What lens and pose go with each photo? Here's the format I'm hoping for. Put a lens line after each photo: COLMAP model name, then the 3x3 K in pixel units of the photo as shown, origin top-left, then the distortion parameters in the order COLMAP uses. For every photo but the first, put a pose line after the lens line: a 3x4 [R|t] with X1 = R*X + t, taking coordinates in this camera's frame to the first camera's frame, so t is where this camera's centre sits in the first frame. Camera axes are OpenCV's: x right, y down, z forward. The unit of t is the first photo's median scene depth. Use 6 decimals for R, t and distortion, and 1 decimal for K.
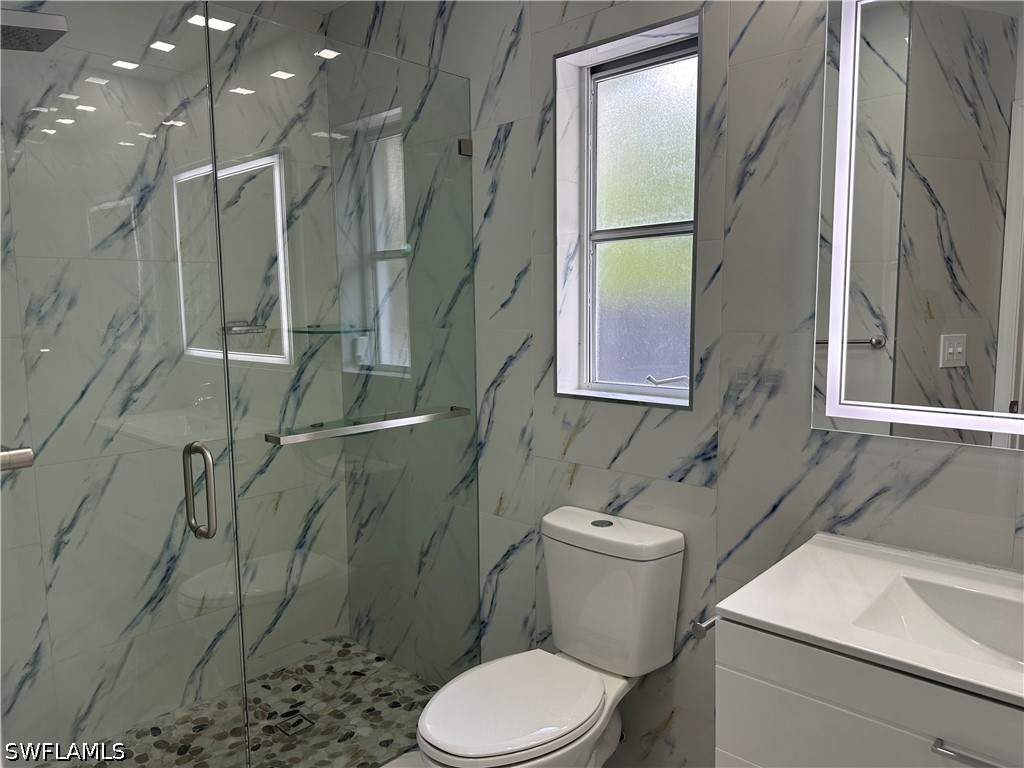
lens RADIAL K [[718.5, 0, 524.1], [0, 718.5, 382.9], [0, 0, 1]] dist [0.063609, -0.071419]
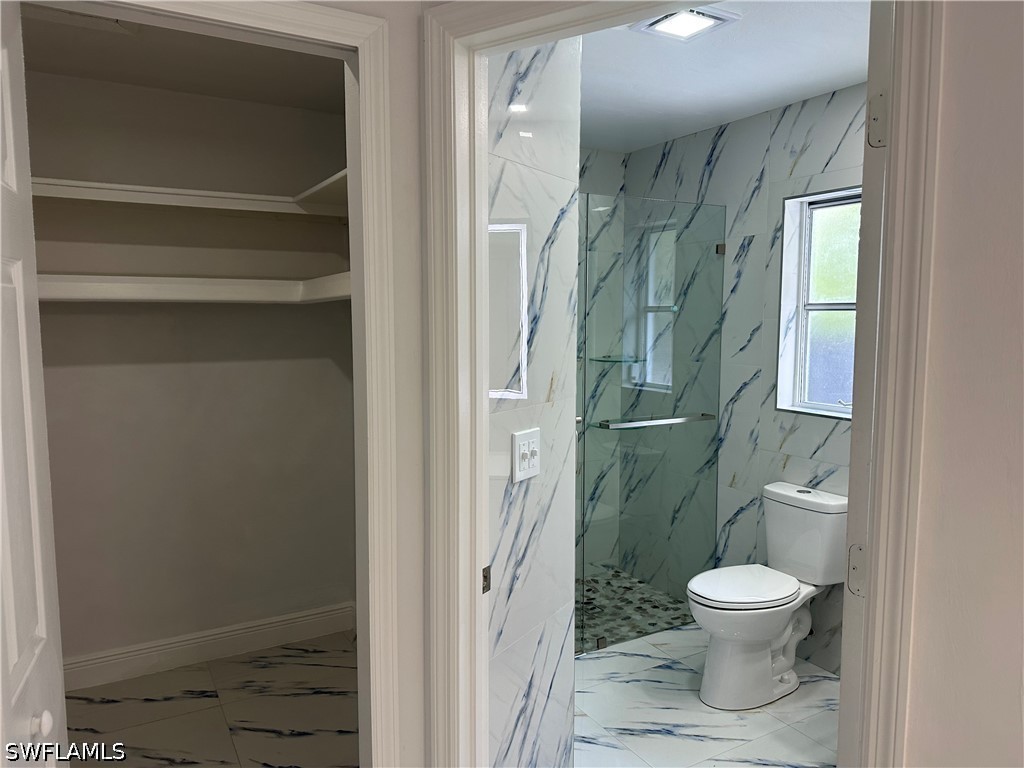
lens RADIAL K [[718.5, 0, 511.4], [0, 718.5, 384.6], [0, 0, 1]] dist [0.063609, -0.071419]
pose [[0.952340, 0.040145, -0.302386, -0.025121], [-0.043107, 0.999066, -0.003125, -0.006327], [0.301978, 0.016012, 0.953181, -0.573522]]
